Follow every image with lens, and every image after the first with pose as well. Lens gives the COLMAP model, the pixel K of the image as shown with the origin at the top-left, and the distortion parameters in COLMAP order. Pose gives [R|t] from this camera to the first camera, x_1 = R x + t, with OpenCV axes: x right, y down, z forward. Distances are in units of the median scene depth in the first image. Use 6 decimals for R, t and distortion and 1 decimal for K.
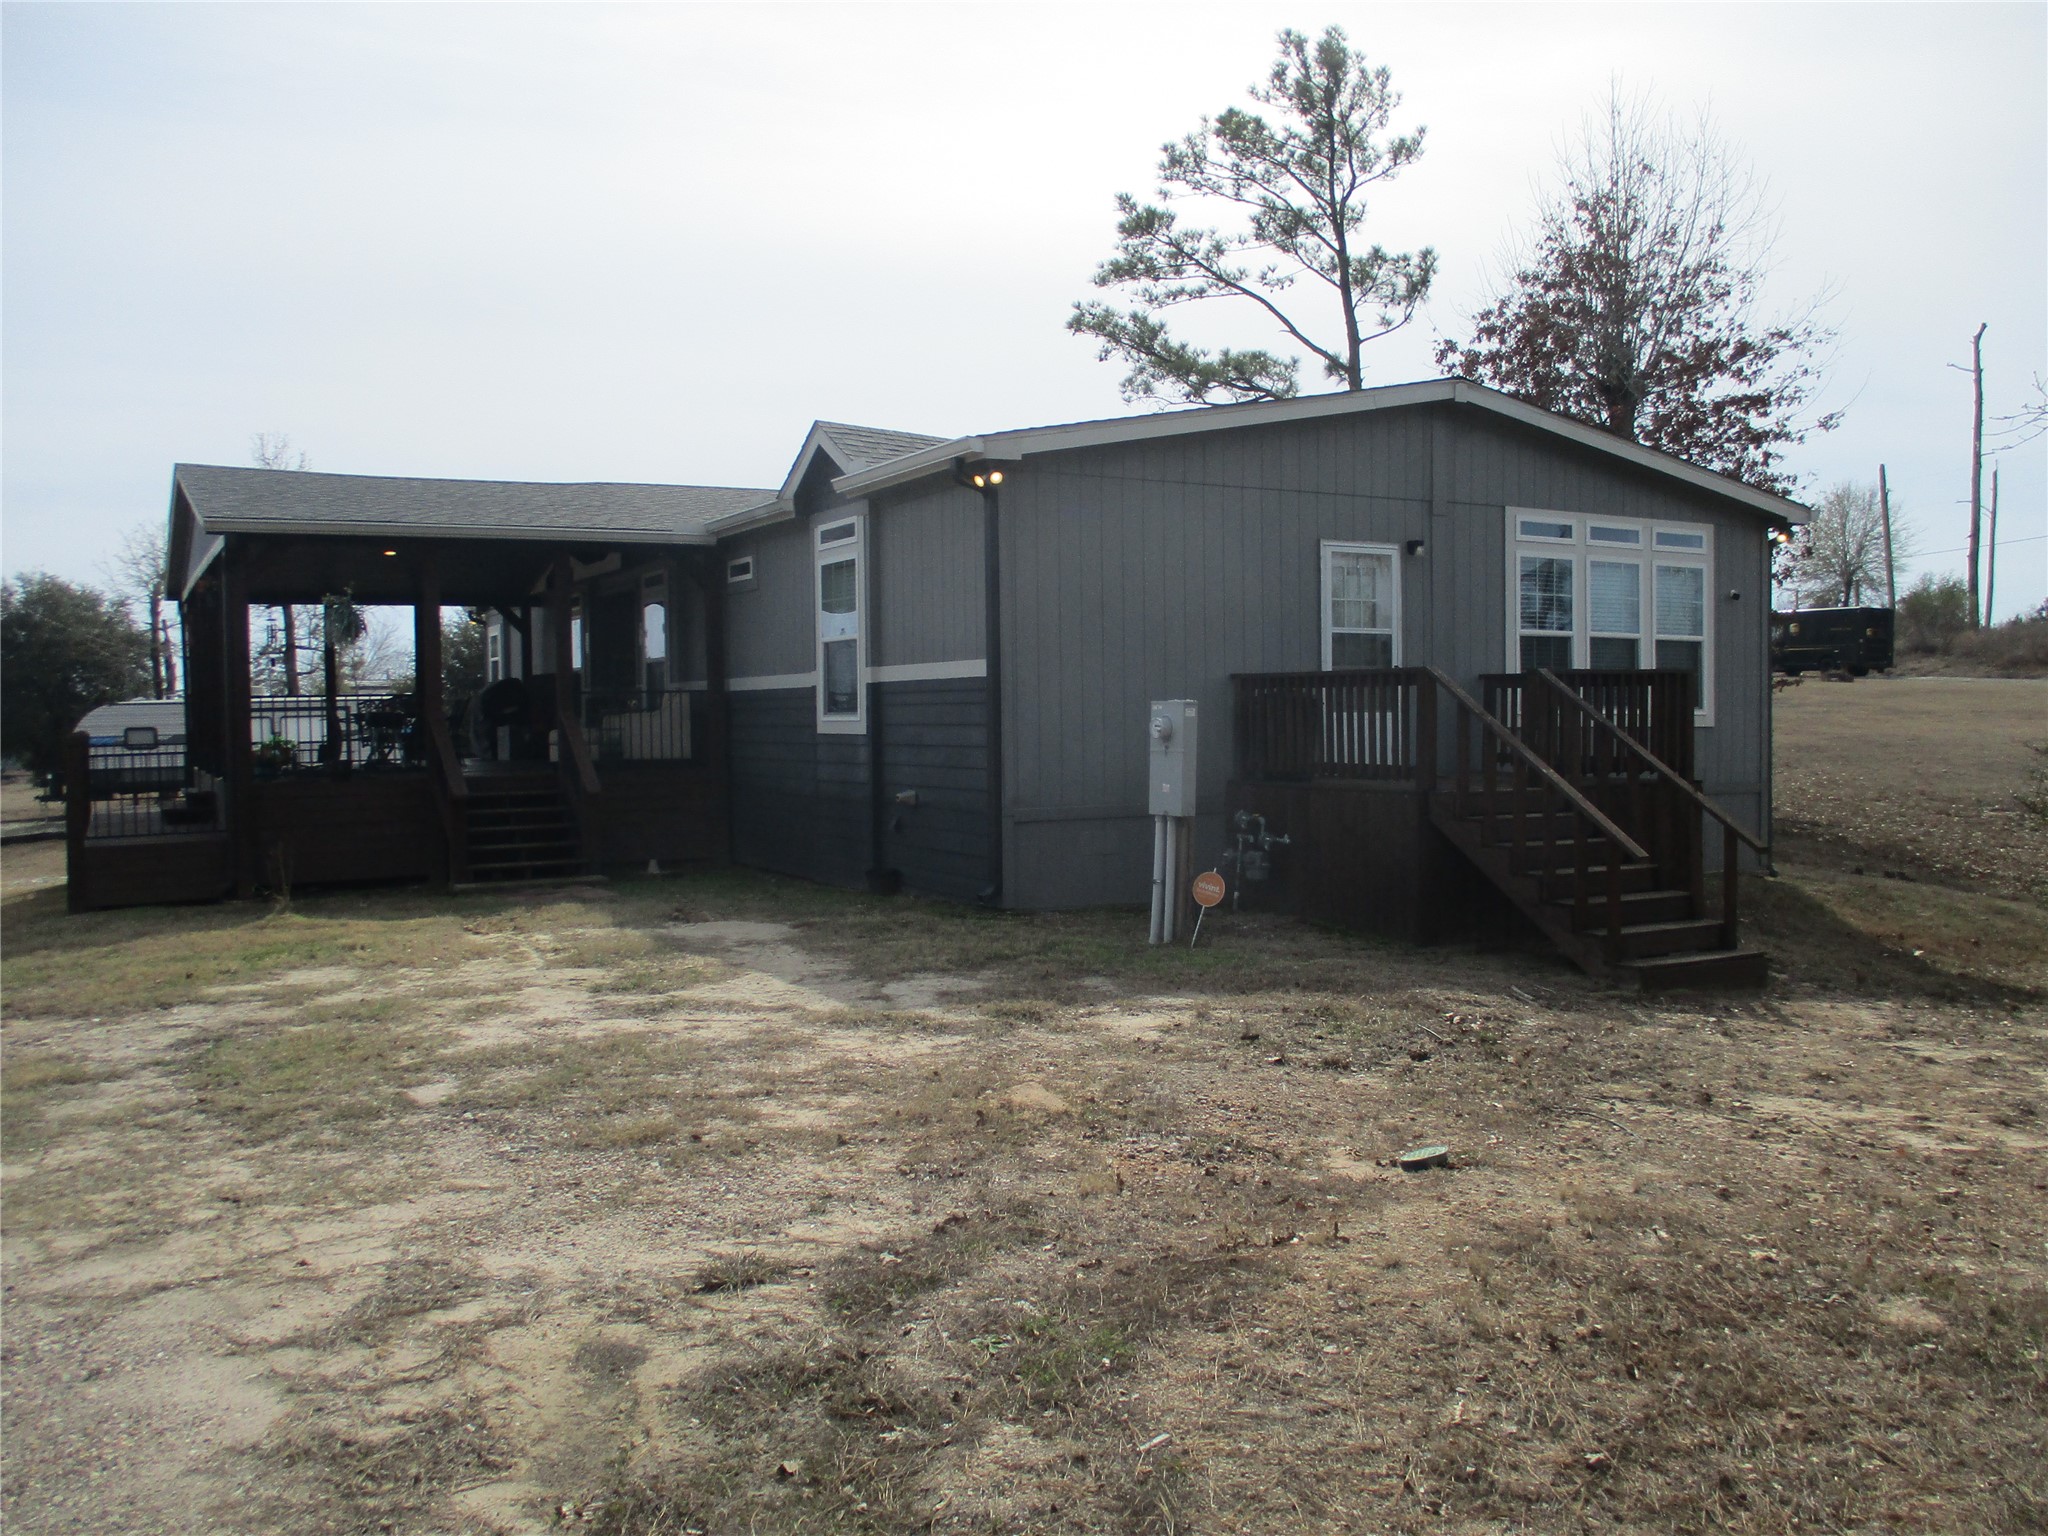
lens RADIAL K [[1717.2, 0, 1008.7], [0, 1717.2, 754.4], [0, 0, 1]] dist [-0.039439, 0.038734]
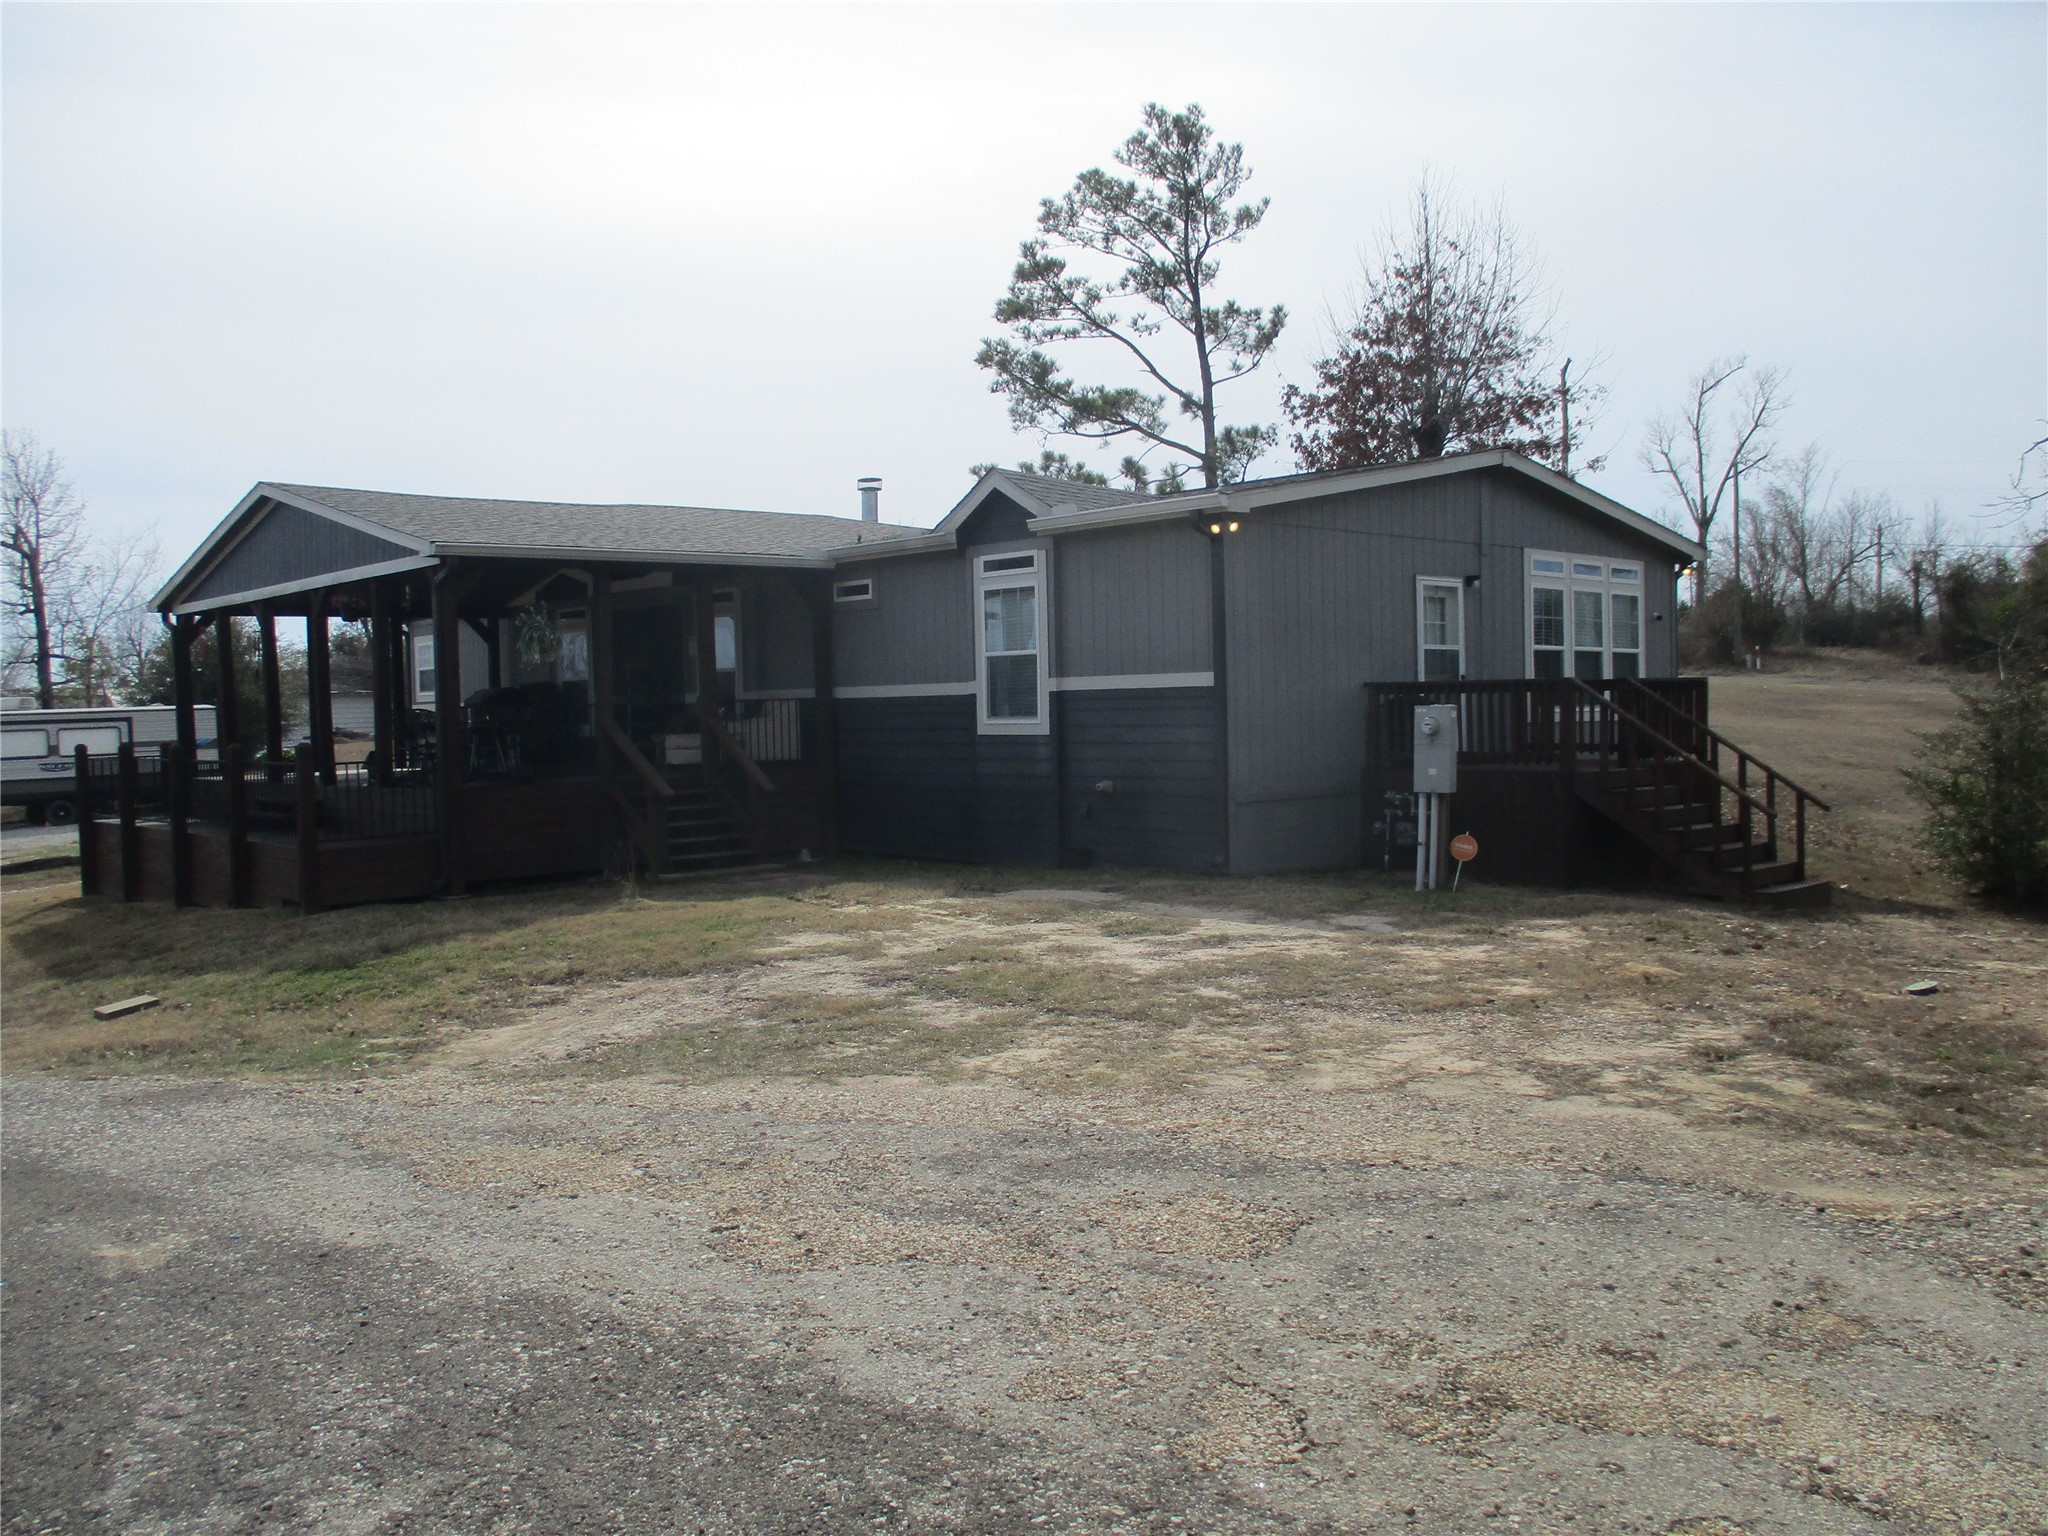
lens RADIAL K [[1717.2, 0, 1003.8], [0, 1717.2, 764.6], [0, 0, 1]] dist [-0.039439, 0.038734]
pose [[0.973018, -0.017508, 0.230064, -0.326678], [0.015762, 0.999831, 0.009425, -0.002114], [-0.230190, -0.005544, 0.973130, -0.125062]]
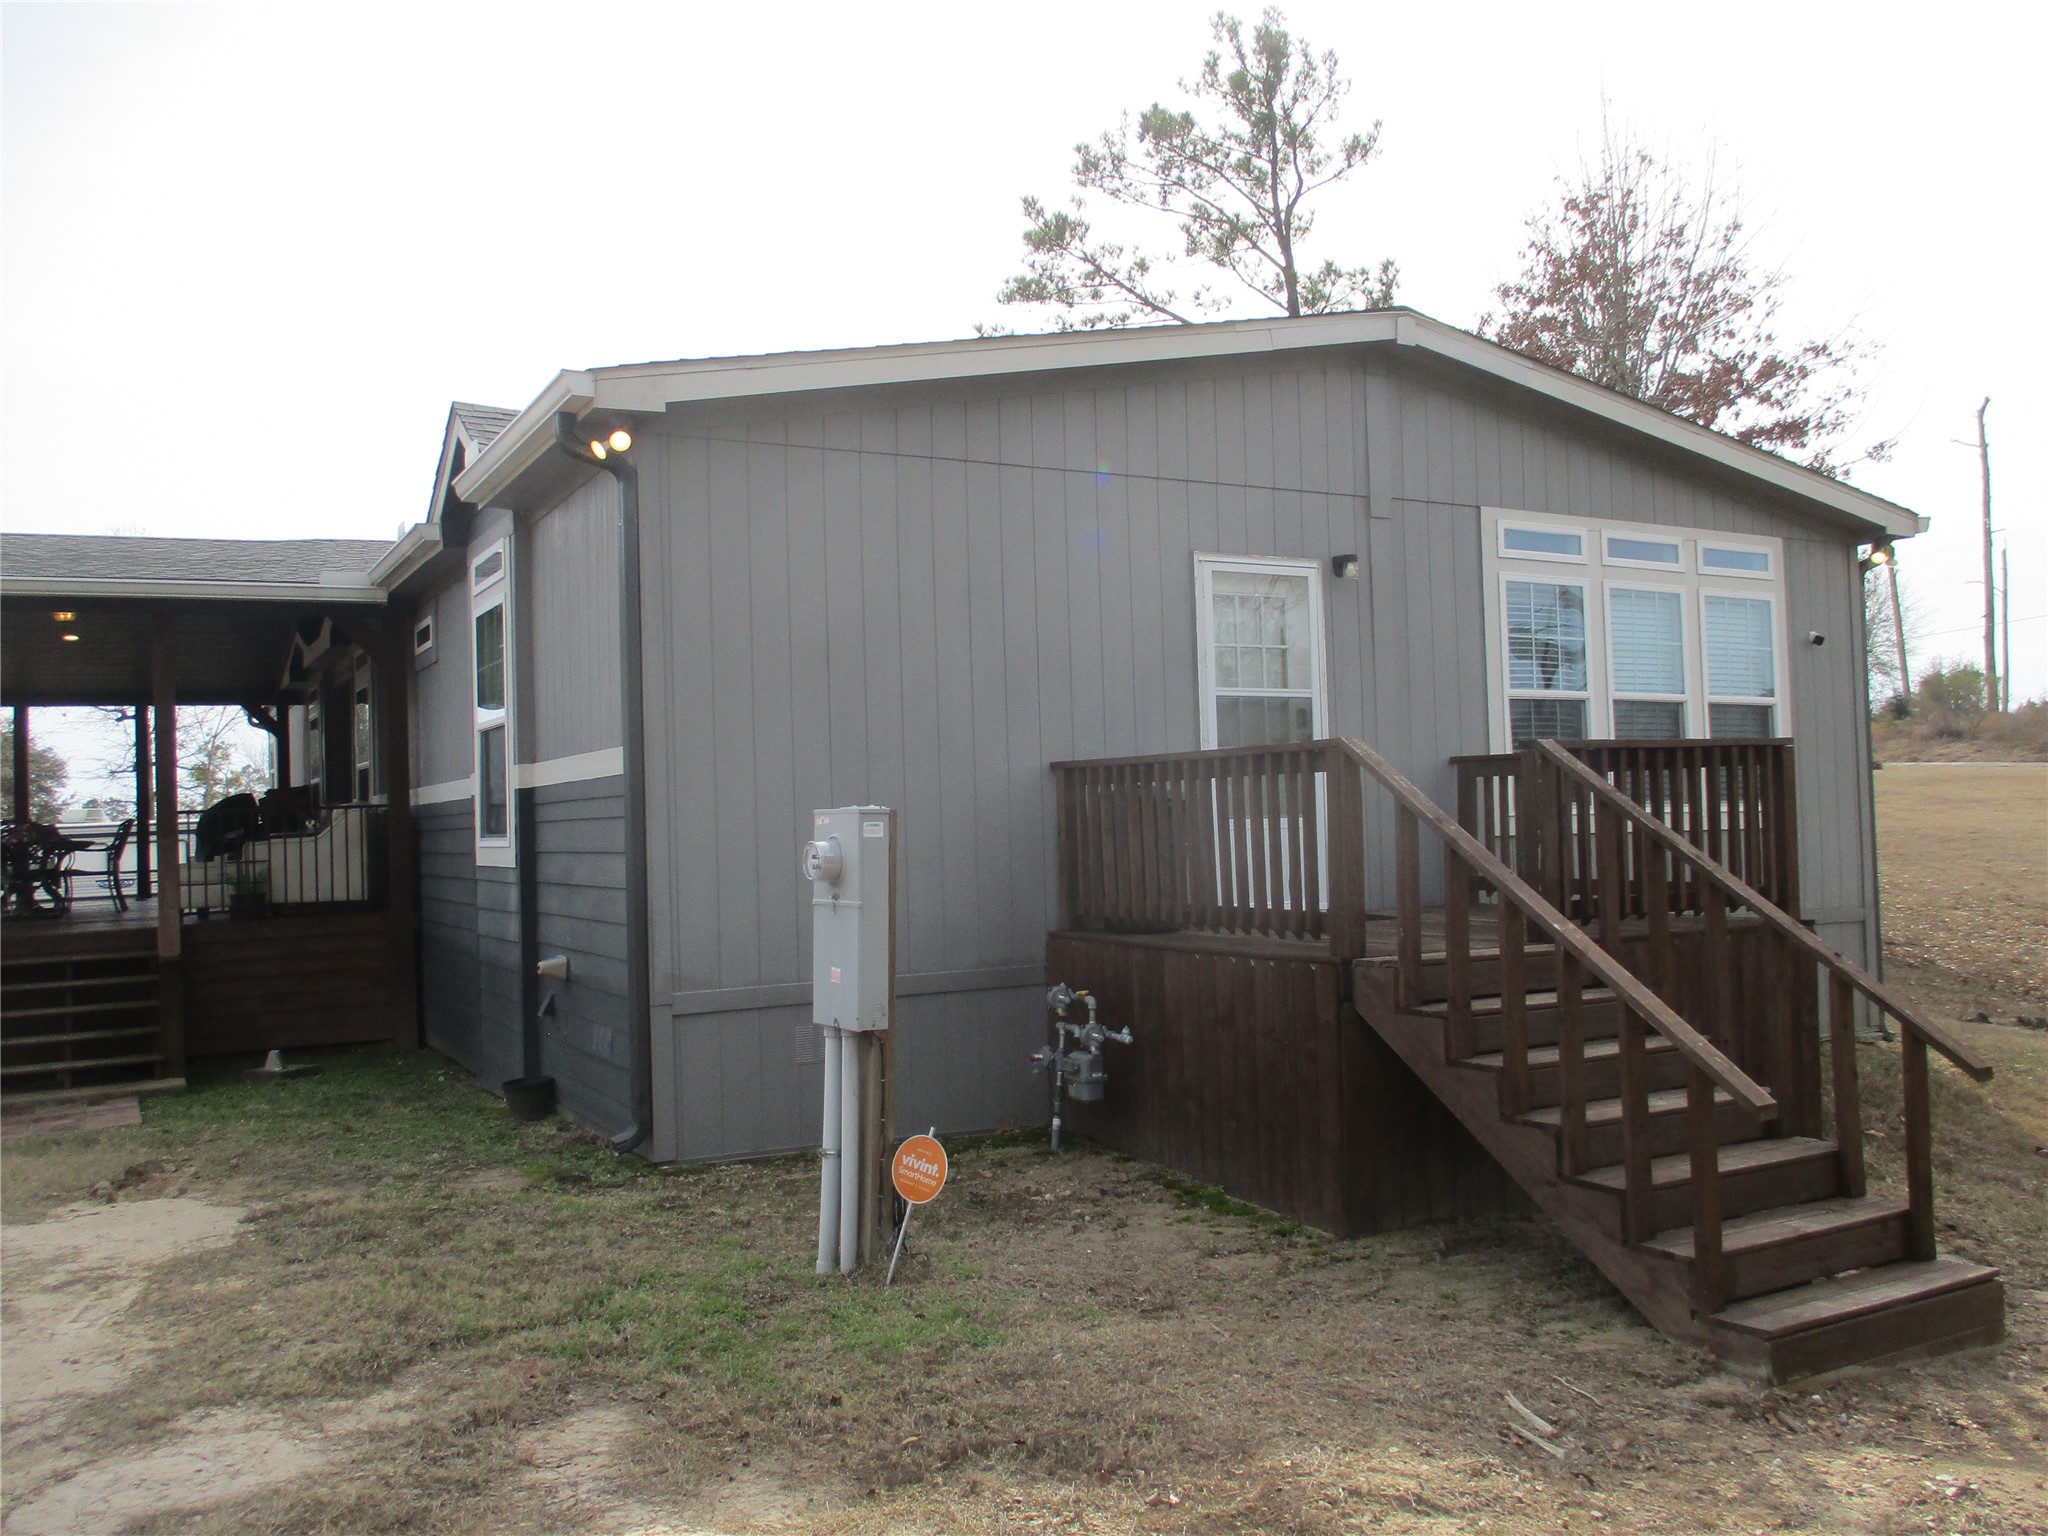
lens RADIAL K [[1717.2, 0, 1034.0], [0, 1717.2, 764.0], [0, 0, 1]] dist [-0.039439, 0.038734]
pose [[0.999727, -0.020211, 0.011741, 0.090667], [0.020845, 0.998173, -0.056717, -0.008444], [-0.010573, 0.056946, 0.998321, 0.290913]]
